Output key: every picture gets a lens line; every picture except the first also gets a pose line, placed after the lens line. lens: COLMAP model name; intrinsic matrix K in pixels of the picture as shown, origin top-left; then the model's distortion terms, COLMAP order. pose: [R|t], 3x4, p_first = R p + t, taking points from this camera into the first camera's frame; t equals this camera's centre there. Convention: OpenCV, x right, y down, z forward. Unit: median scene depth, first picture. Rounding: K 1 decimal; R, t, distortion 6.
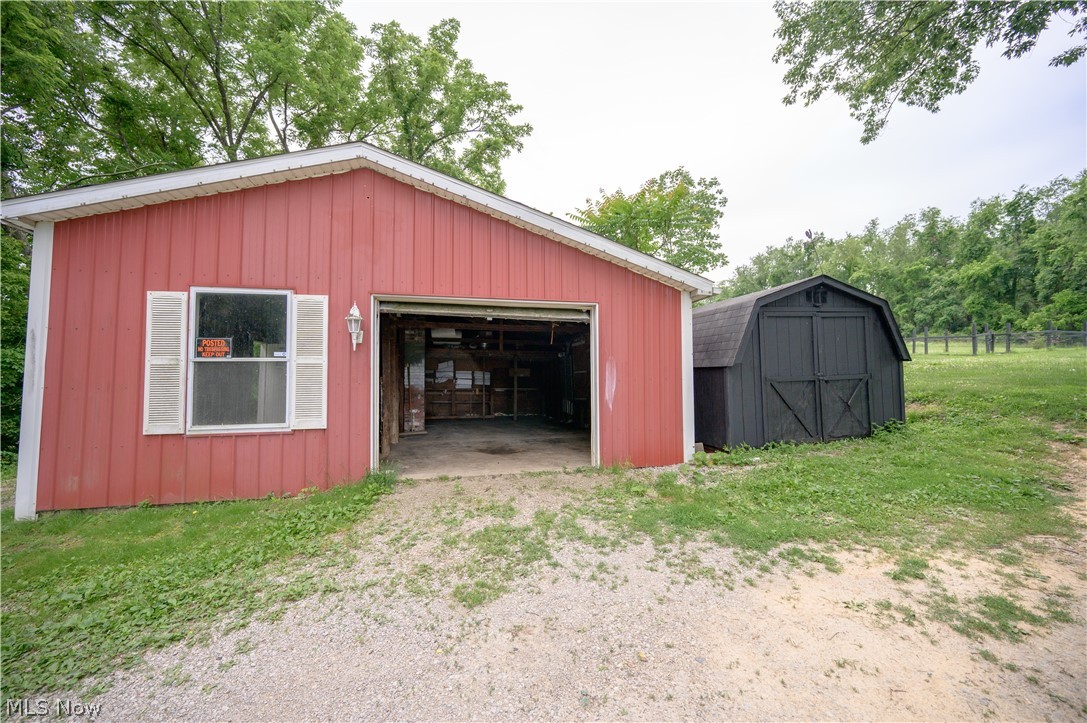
lens RADIAL K [[446.0, 0, 543.5], [0, 446.0, 361.5], [0, 0, 1]] dist [0.001717, -0.000270]
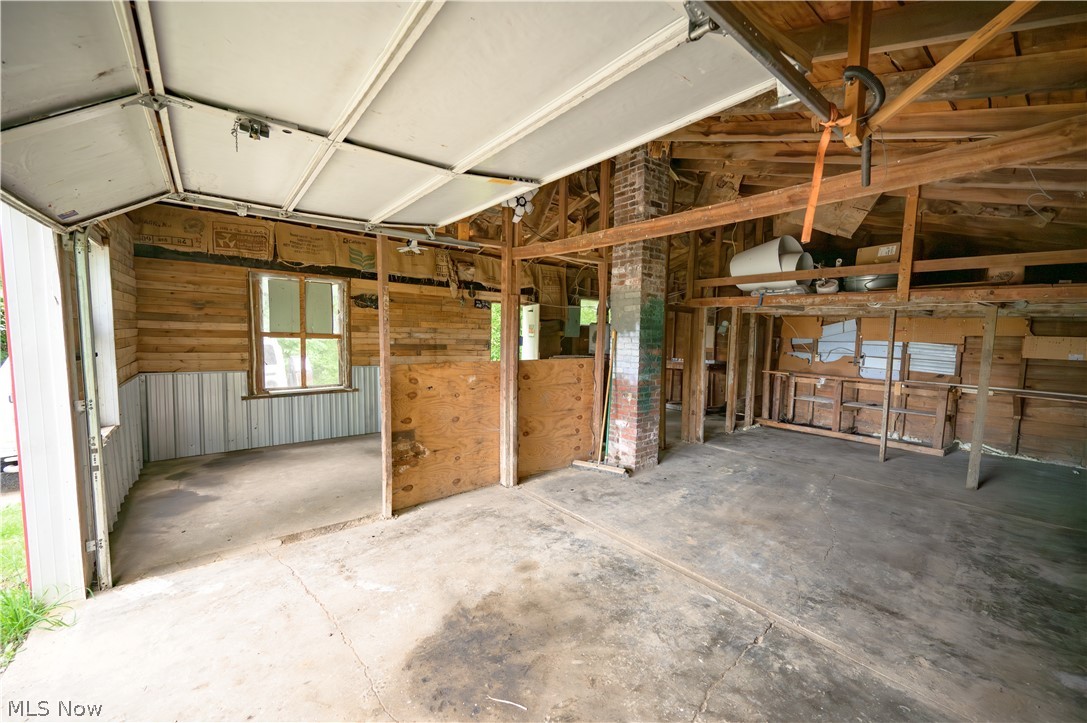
lens RADIAL K [[426.4, 0, 543.5], [0, 426.4, 361.5], [0, 0, 1]] dist [-0.001114, -0.000043]
pose [[0.423116, 0.074136, -0.903038, 0.207808], [0.020557, 0.995605, 0.091367, -0.014805], [0.905842, -0.057222, 0.419732, 1.270801]]
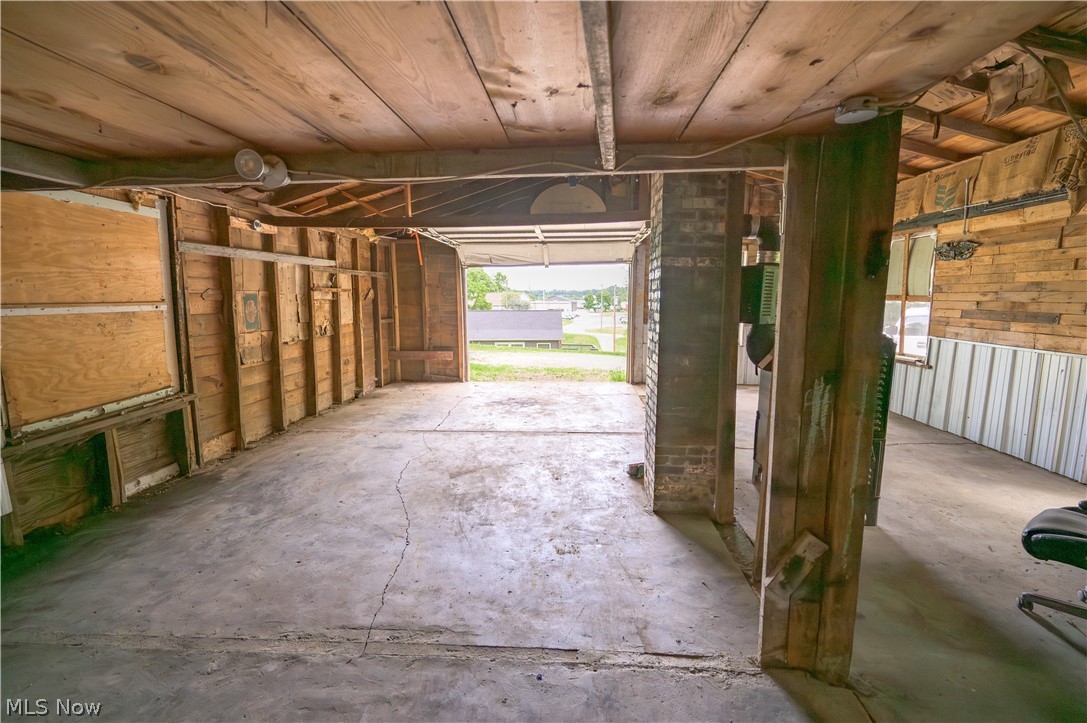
lens RADIAL K [[446.0, 0, 543.5], [0, 446.0, 361.5], [0, 0, 1]] dist [0.001717, -0.000270]
pose [[-0.953370, -0.039053, 0.299267, -0.539570], [-0.009342, 0.994936, 0.100074, 0.056654], [-0.301660, 0.092612, -0.948907, 2.432931]]
